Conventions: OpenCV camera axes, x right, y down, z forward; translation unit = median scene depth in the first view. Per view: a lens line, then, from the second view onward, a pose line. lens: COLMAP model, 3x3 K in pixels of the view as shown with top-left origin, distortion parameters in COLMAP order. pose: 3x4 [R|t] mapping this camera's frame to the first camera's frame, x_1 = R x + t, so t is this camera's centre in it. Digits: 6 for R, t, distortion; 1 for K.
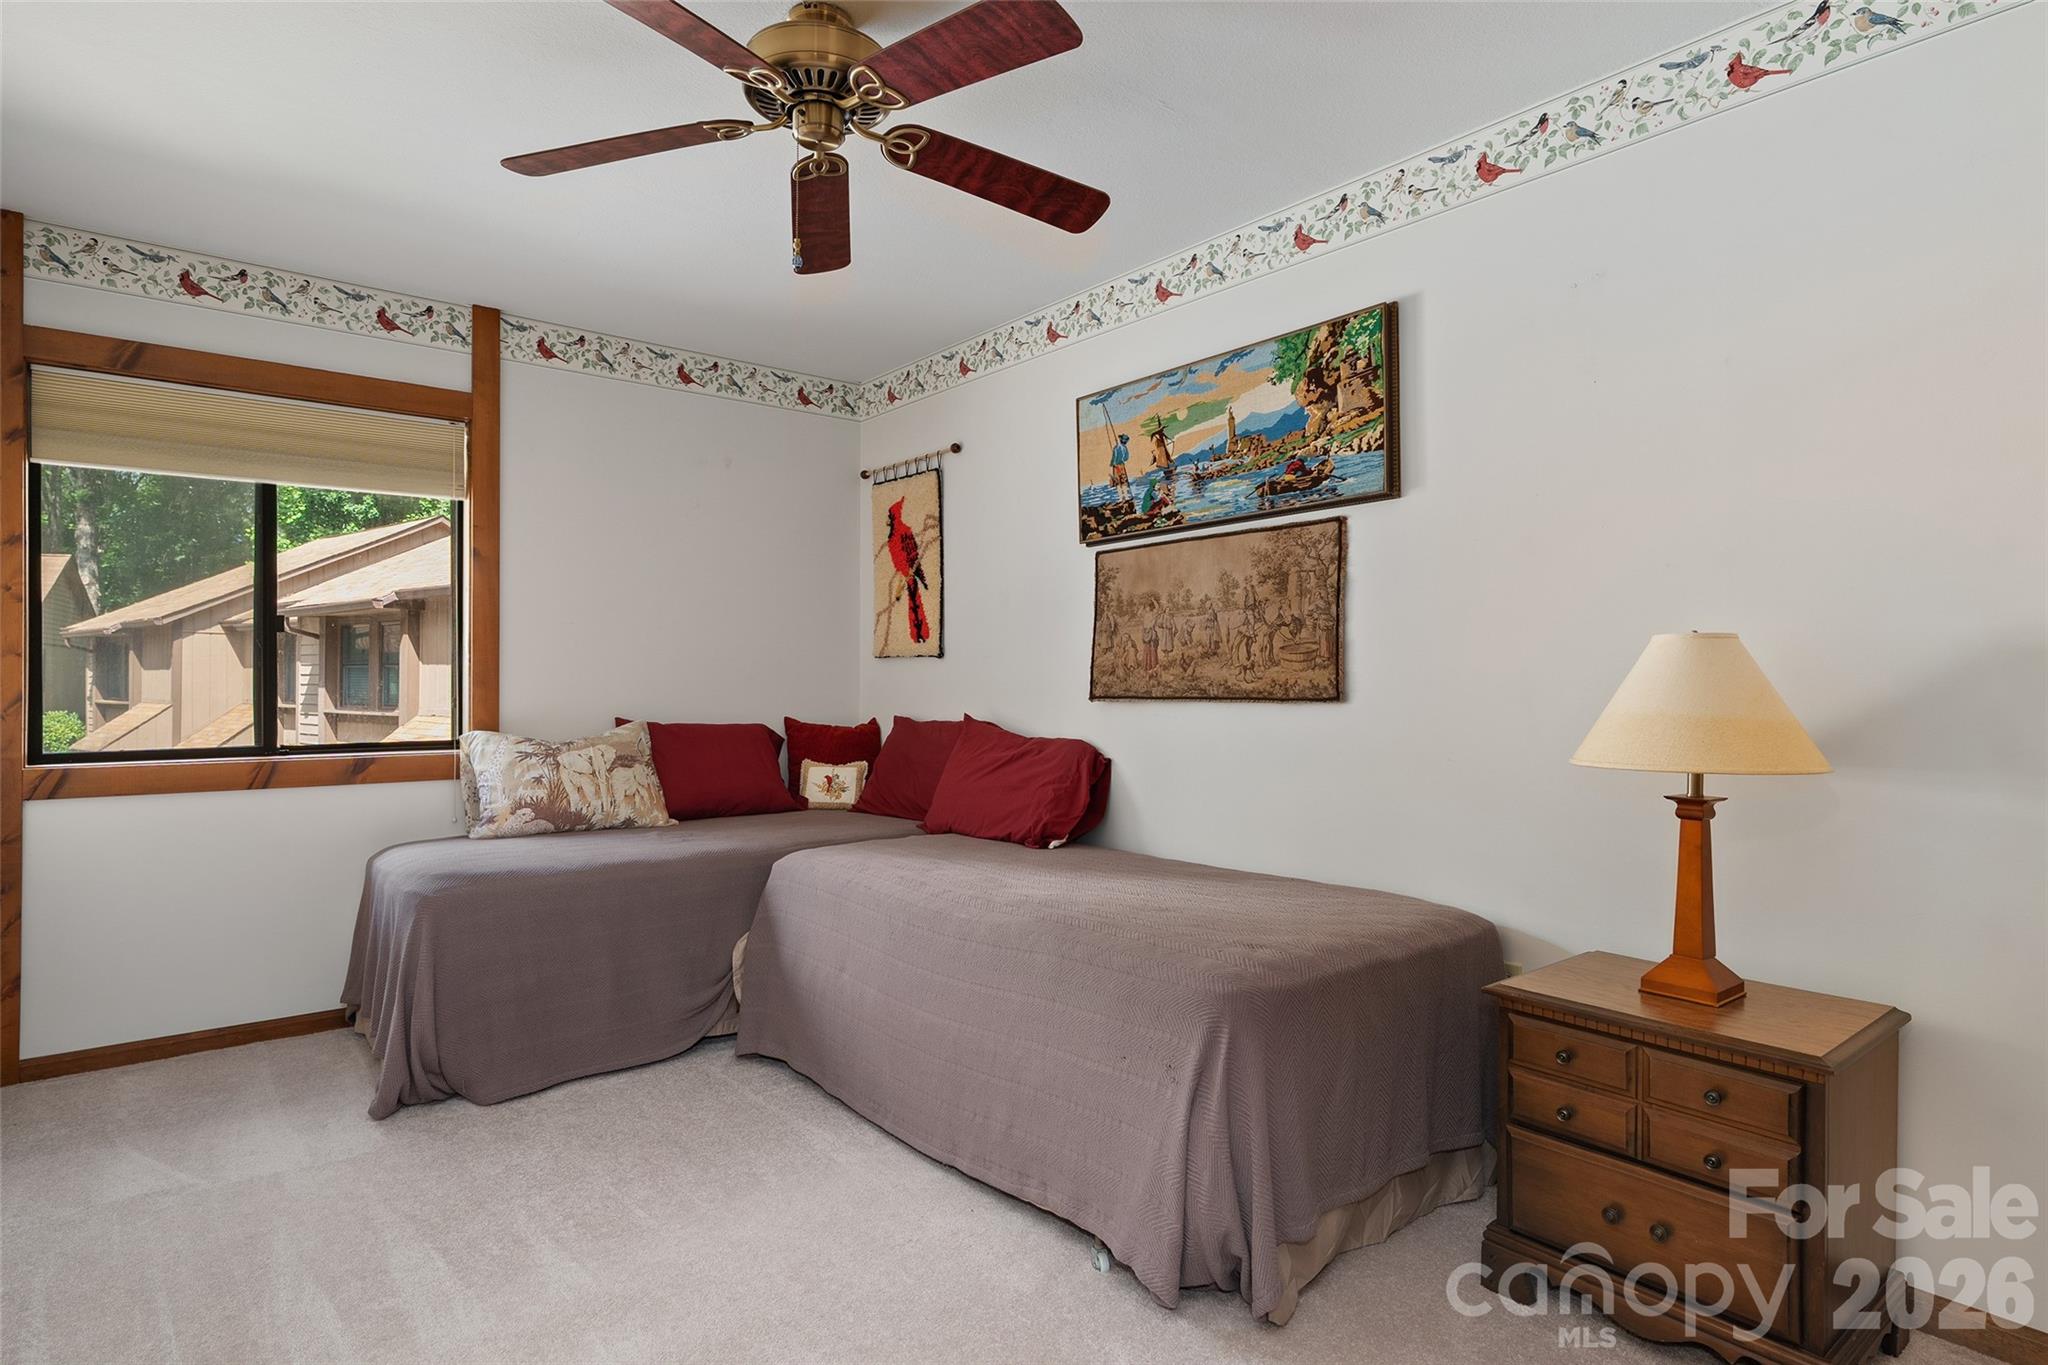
lens RADIAL K [[1107.8, 0, 1019.9], [0, 1107.8, 690.3], [0, 0, 1]] dist [-0.000355, -0.000040]
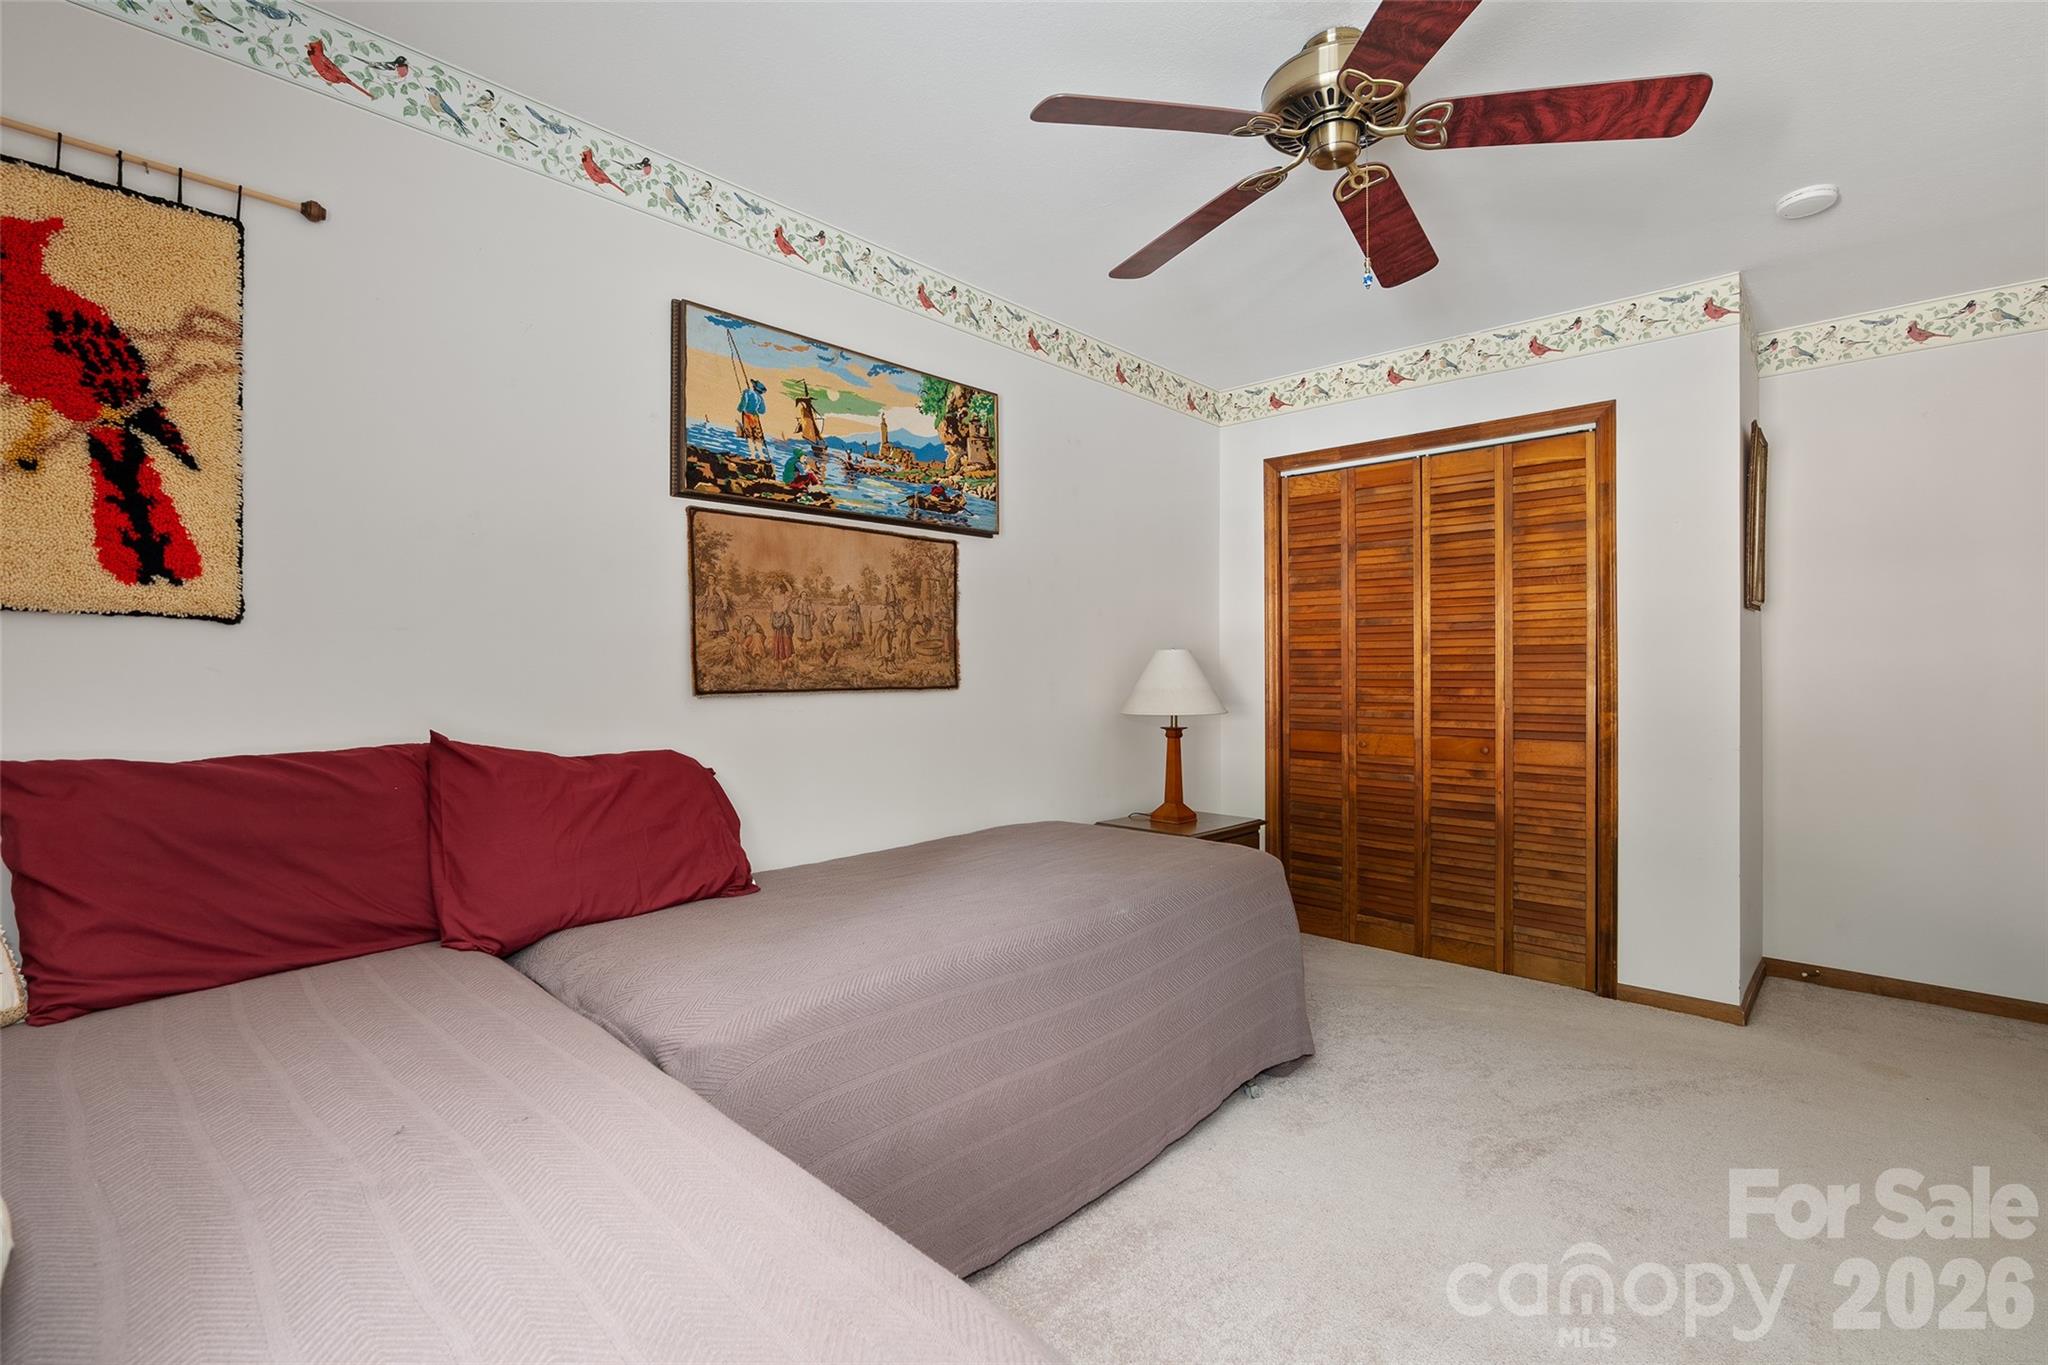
lens RADIAL K [[921.6, 0, 1029.5], [0, 921.6, 676.0], [0, 0, 1]] dist [-0.007882, 0.003248]
pose [[-0.148179, -0.006532, 0.988939, -0.675402], [0.005312, 0.999959, 0.007400, -0.009890], [-0.988946, 0.006350, -0.148139, 0.955990]]
